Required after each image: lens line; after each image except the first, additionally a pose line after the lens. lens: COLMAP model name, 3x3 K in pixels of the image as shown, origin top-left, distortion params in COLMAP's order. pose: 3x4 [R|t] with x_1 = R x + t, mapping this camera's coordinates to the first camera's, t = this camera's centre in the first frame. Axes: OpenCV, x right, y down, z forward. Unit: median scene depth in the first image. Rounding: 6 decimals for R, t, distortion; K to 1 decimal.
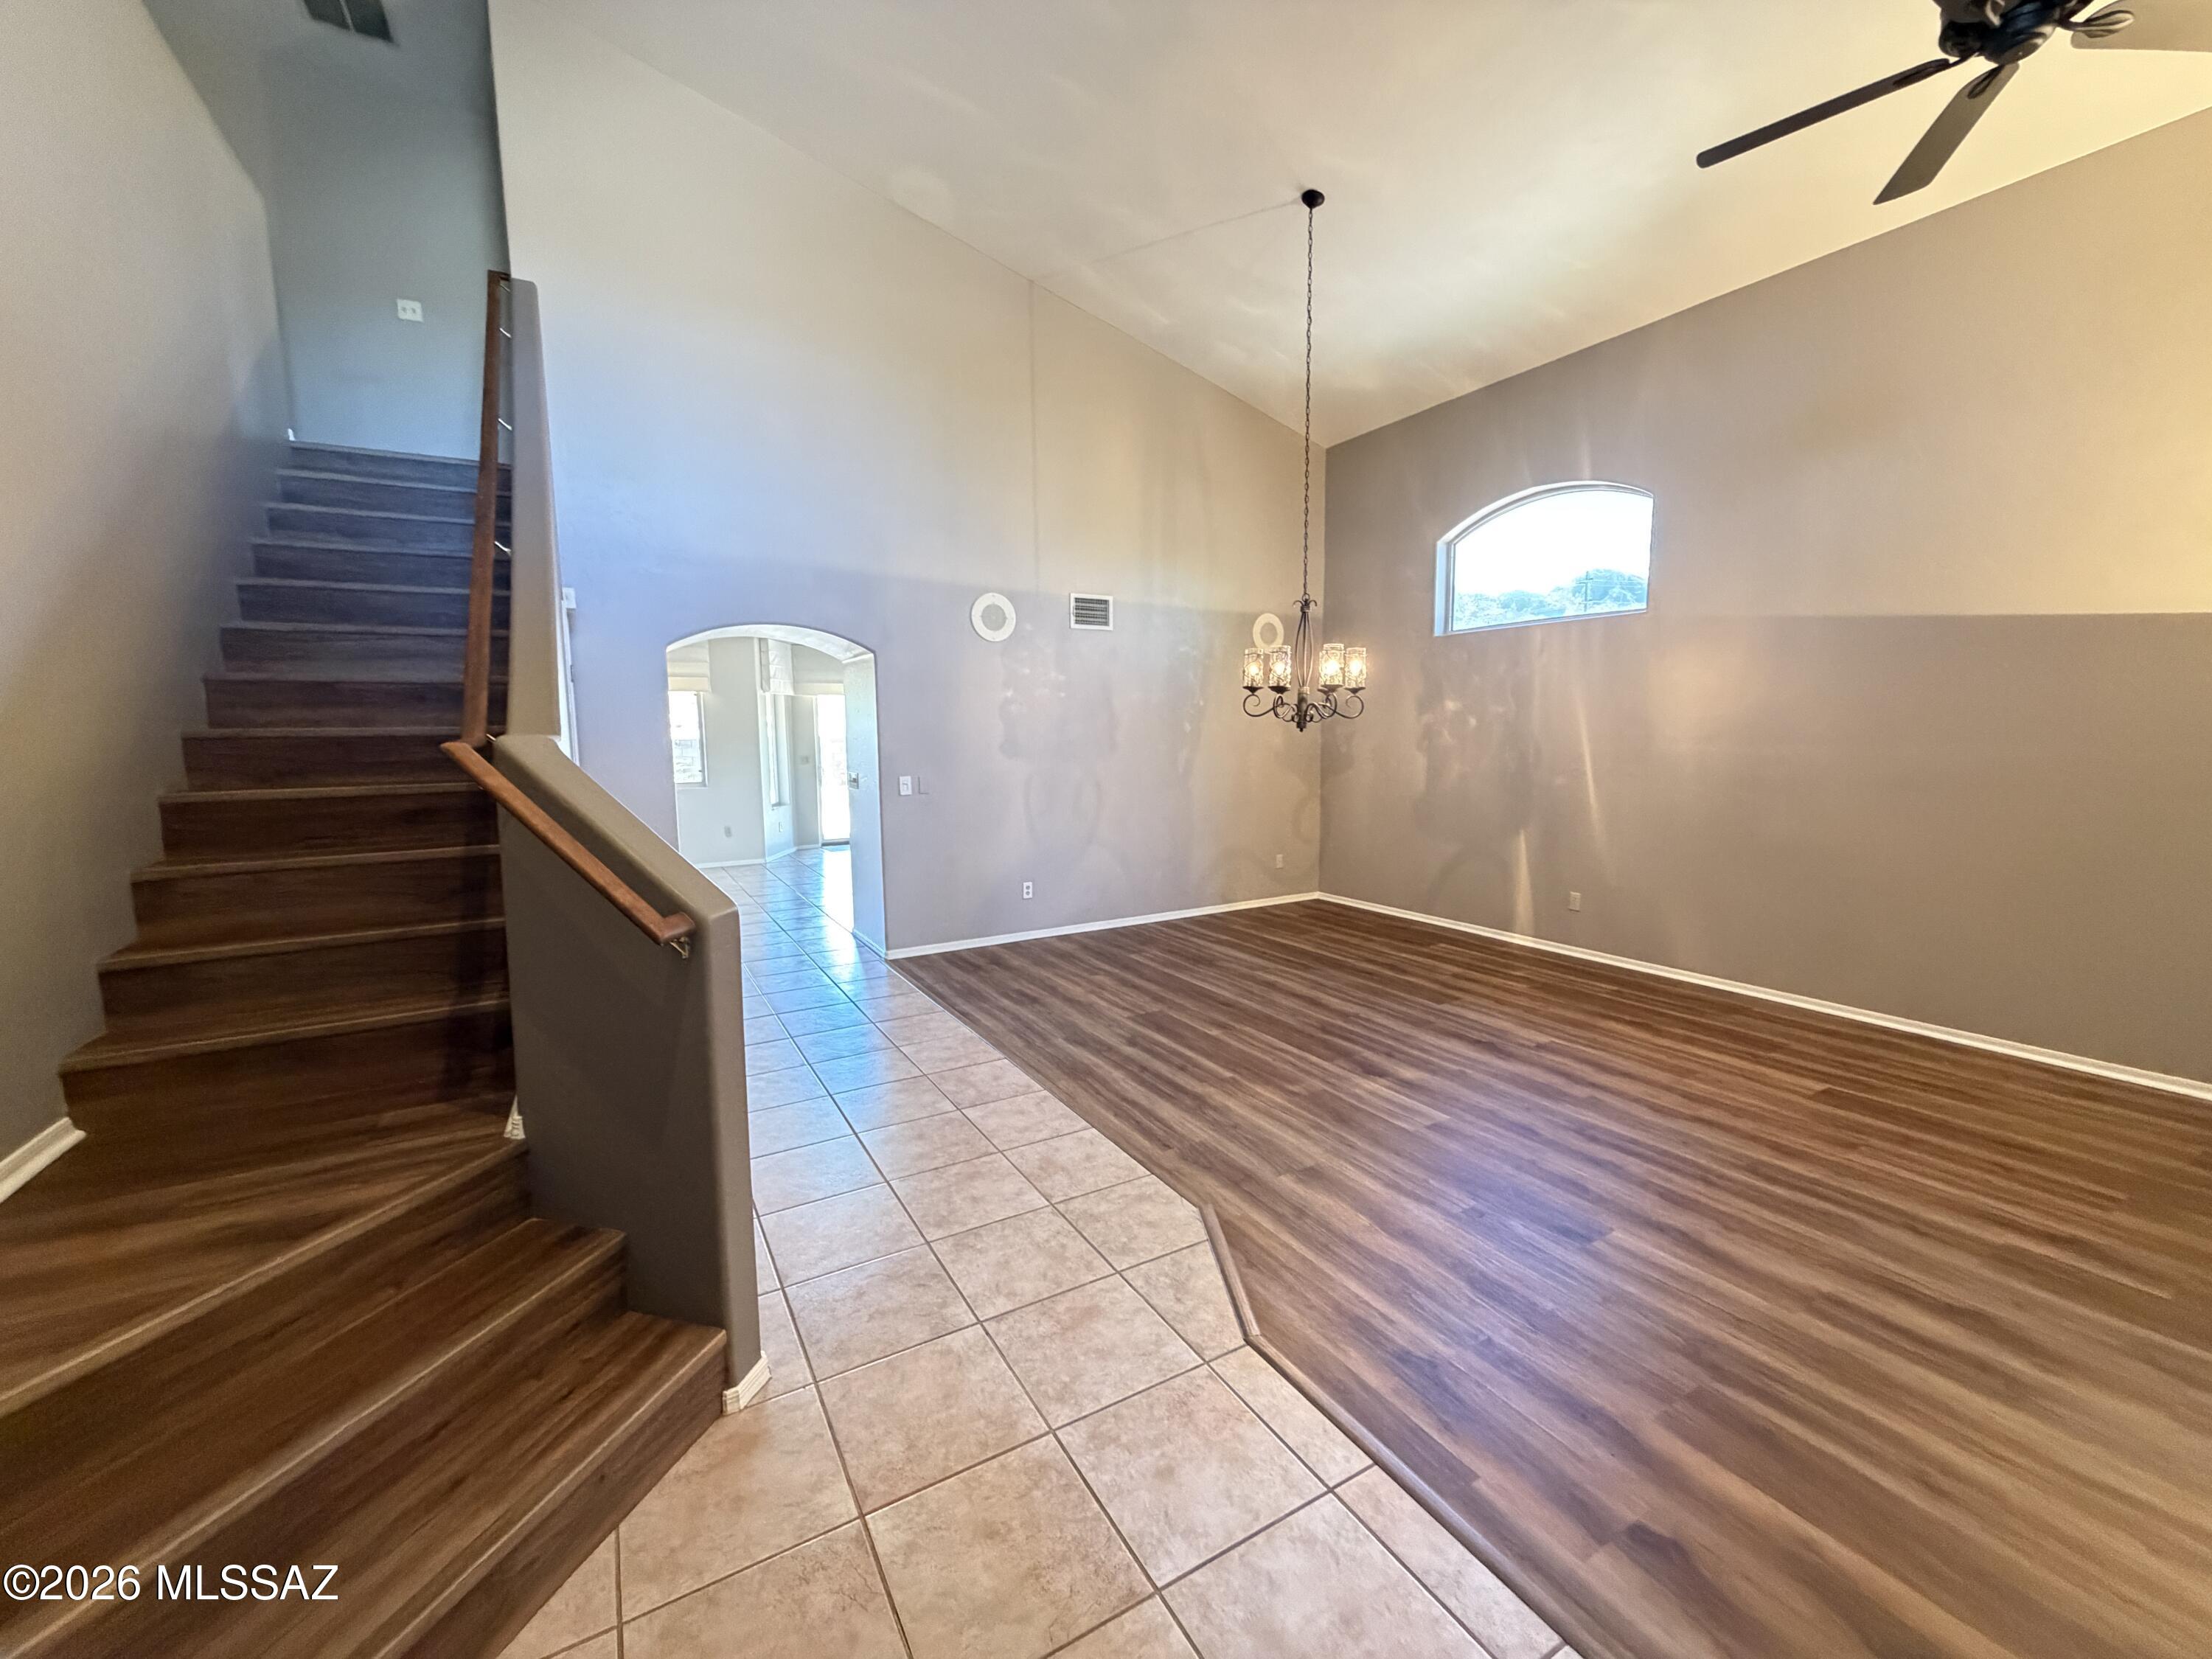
lens RADIAL K [[886.6, 0, 1101.5], [0, 886.6, 824.1], [0, 0, 1]] dist [0.002434, -0.000212]
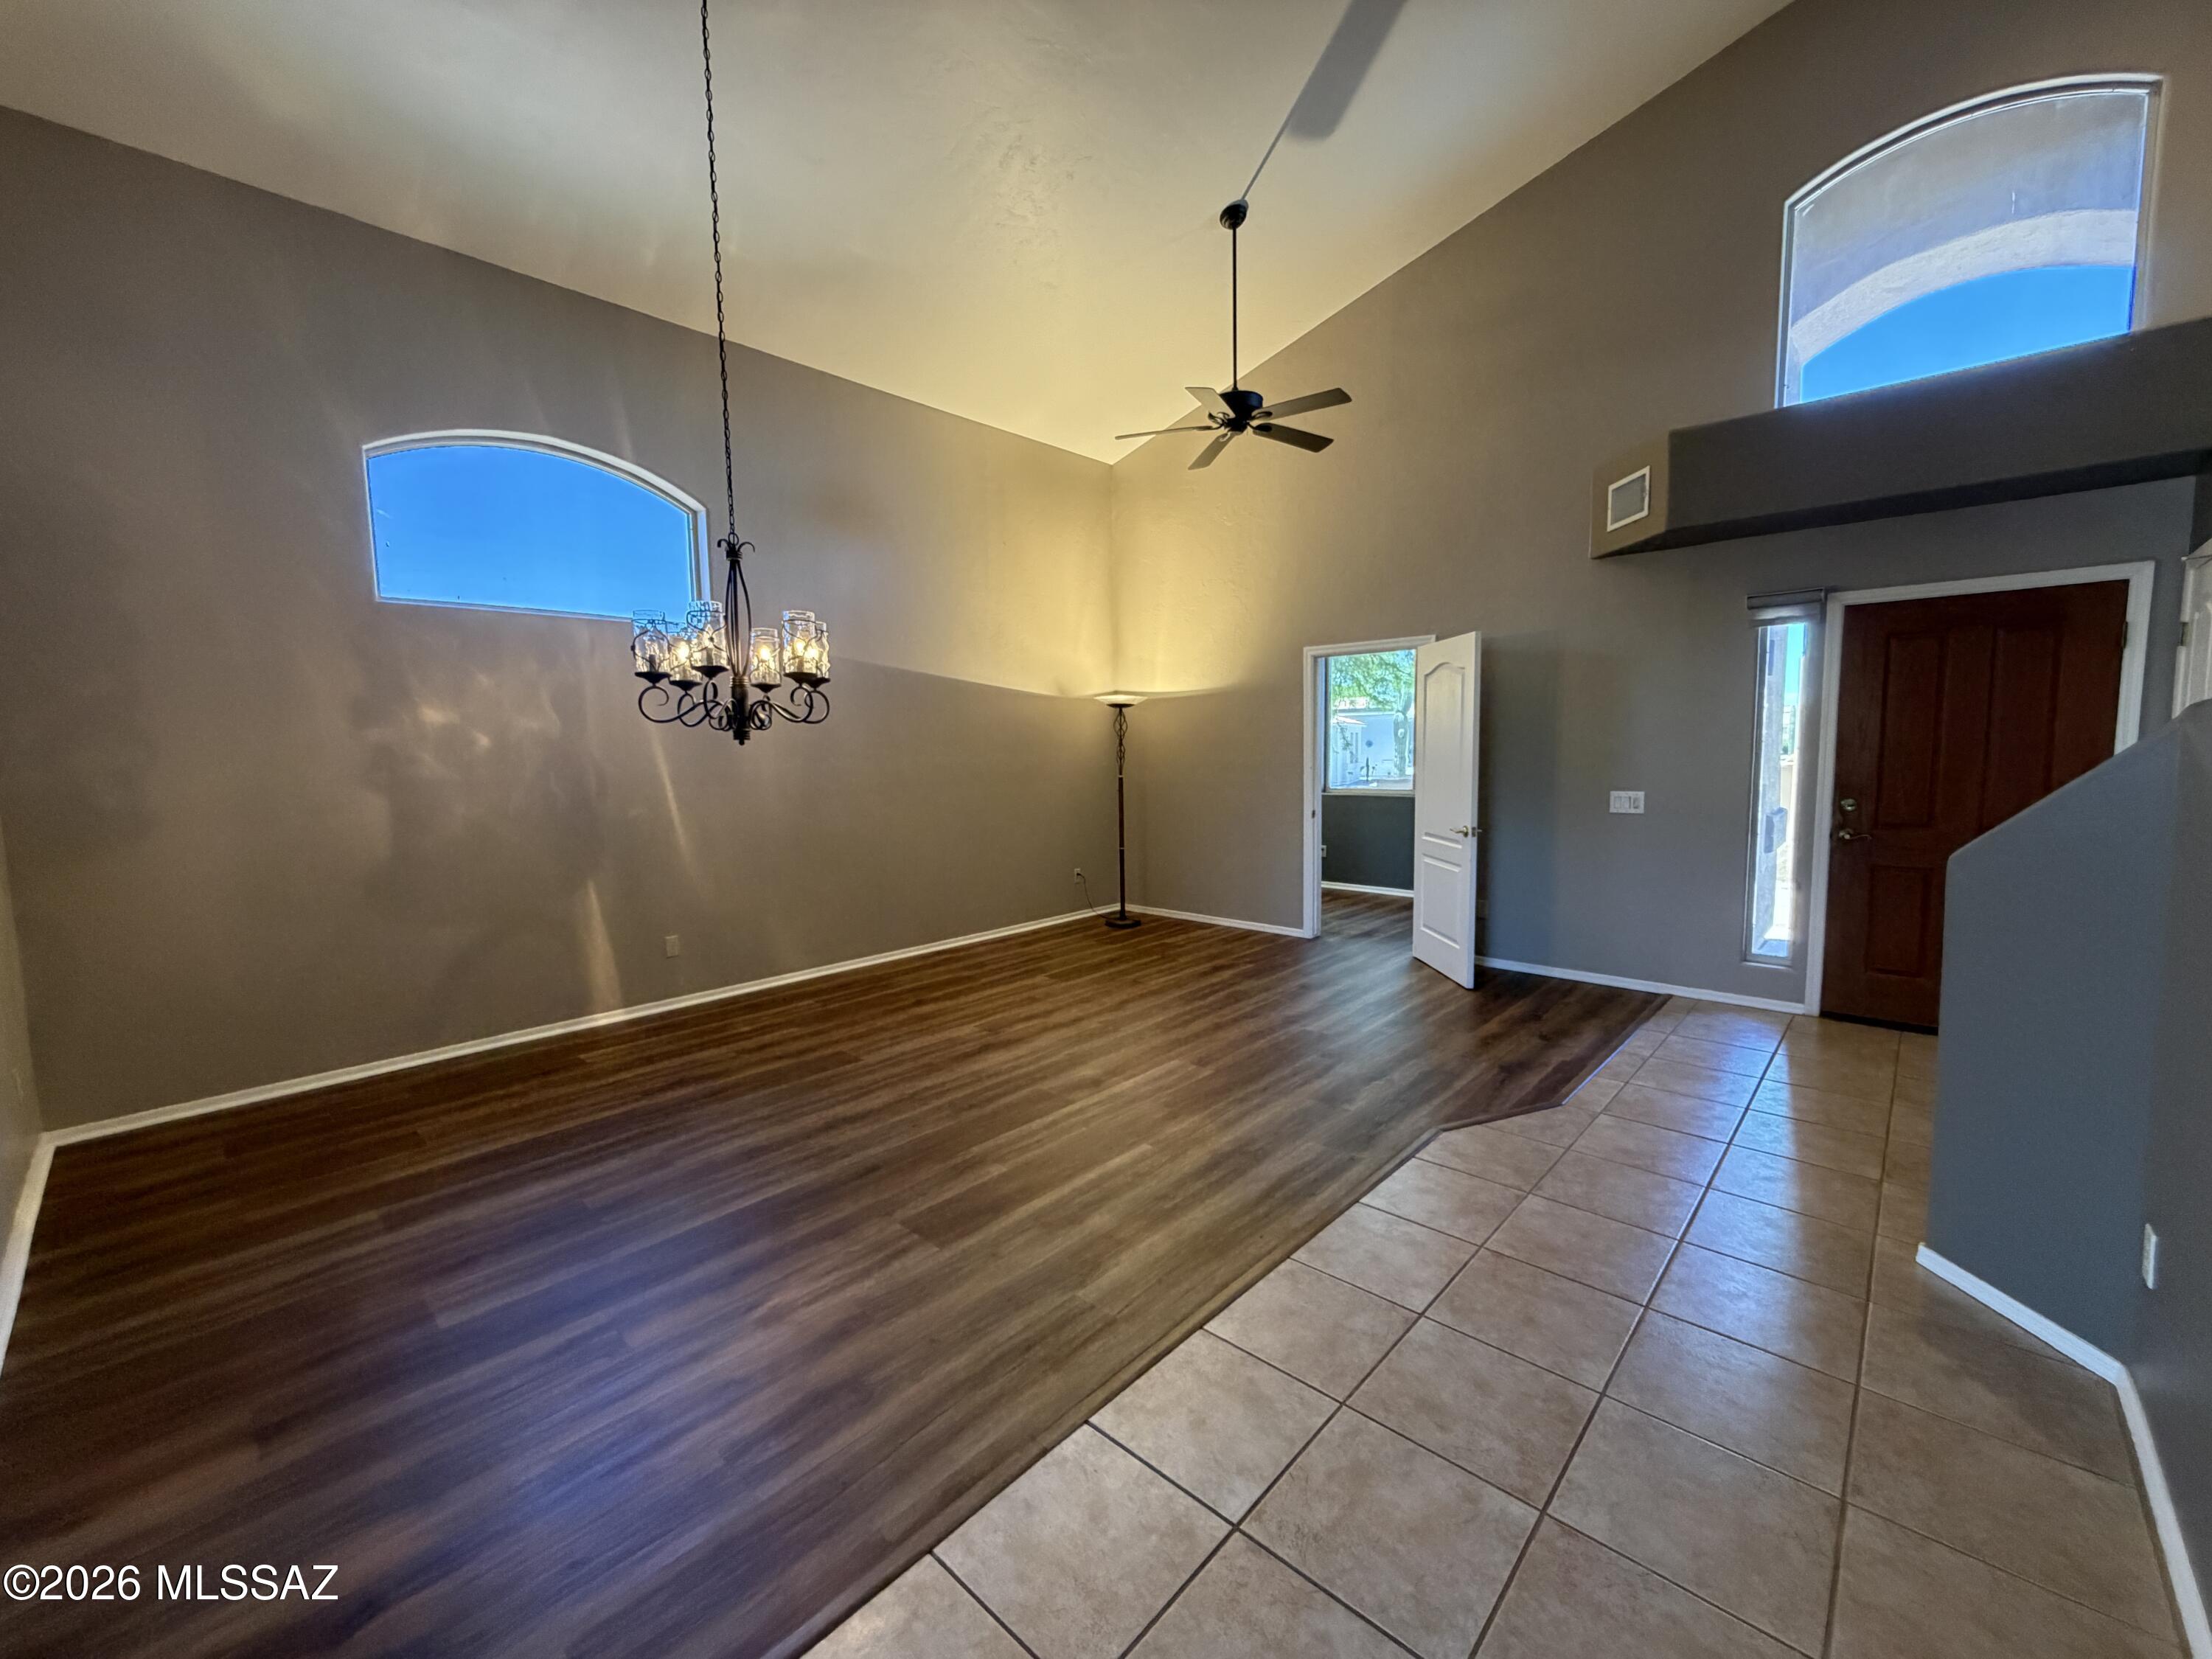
lens RADIAL K [[886.6, 0, 1103.4], [0, 886.6, 824.5], [0, 0, 1]] dist [0.002434, -0.000212]
pose [[-0.291077, -0.070628, 0.954089, -0.521984], [0.124561, 0.985985, 0.110991, -0.094582], [-0.948556, 0.151149, -0.278200, 1.037873]]
